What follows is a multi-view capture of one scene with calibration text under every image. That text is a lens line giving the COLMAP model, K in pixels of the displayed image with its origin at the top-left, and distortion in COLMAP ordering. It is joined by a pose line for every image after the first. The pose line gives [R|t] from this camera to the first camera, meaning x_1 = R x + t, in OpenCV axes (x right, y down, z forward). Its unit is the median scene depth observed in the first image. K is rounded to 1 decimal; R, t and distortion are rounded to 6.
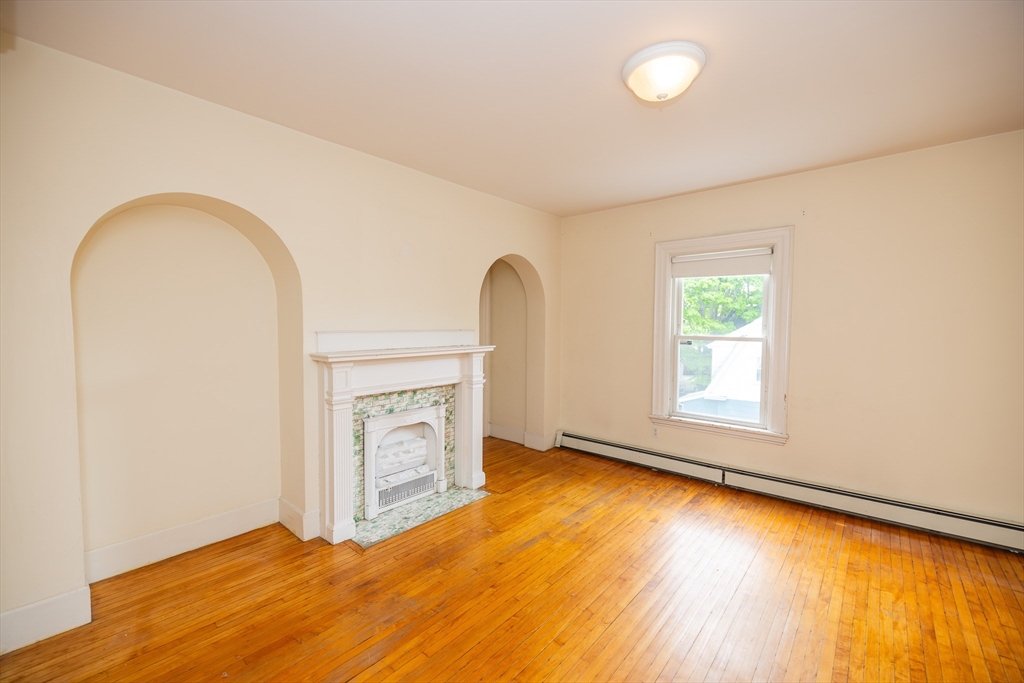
lens RADIAL K [[403.5, 0, 533.5], [0, 403.5, 329.2], [0, 0, 1]] dist [-0.000858, -0.000109]
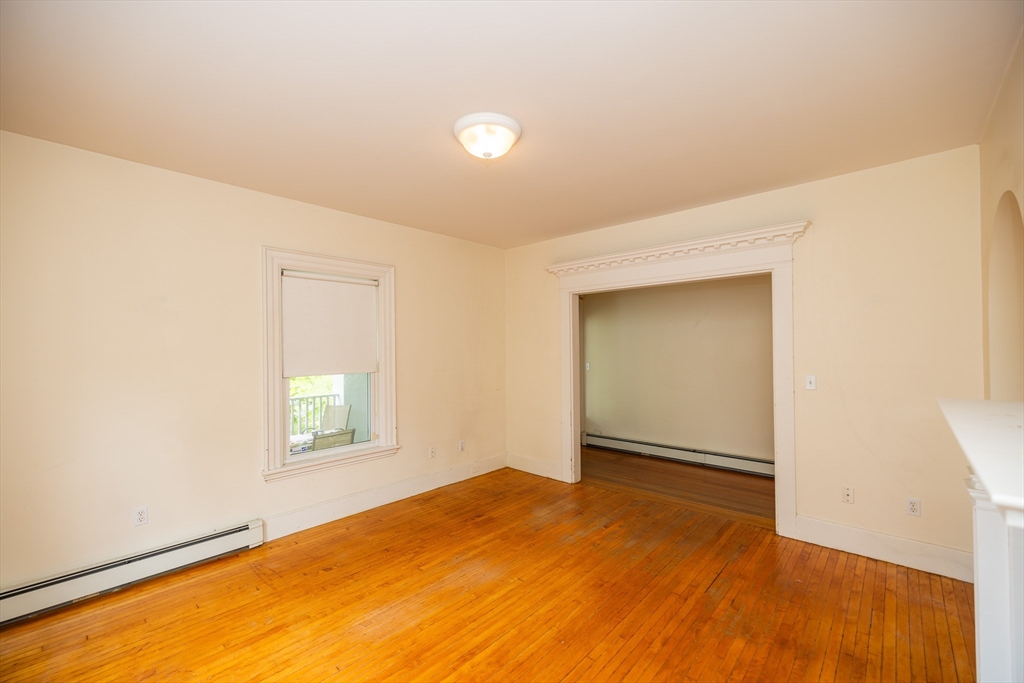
lens RADIAL K [[451.2, 0, 531.2], [0, 451.2, 345.5], [0, 0, 1]] dist [0.000469, -0.000022]
pose [[-0.999638, 0.007614, 0.025800, 0.092738], [0.008056, 0.999822, 0.017052, -0.026637], [-0.025666, 0.017254, -0.999522, 1.356261]]
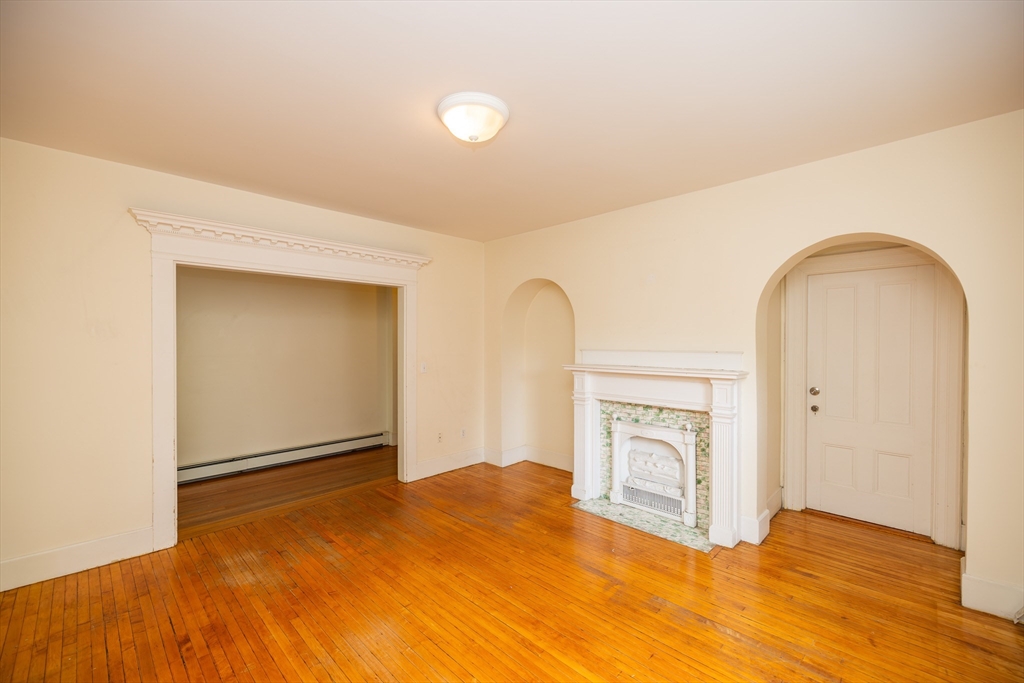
lens RADIAL K [[427.5, 0, 509.0], [0, 427.5, 343.3], [0, 0, 1]] dist [0.000604, -0.000136]
pose [[-0.060120, 0.003428, -0.998185, 0.851976], [-0.017763, 0.999832, 0.004504, -0.012472], [0.998033, 0.018001, -0.060049, 0.704668]]
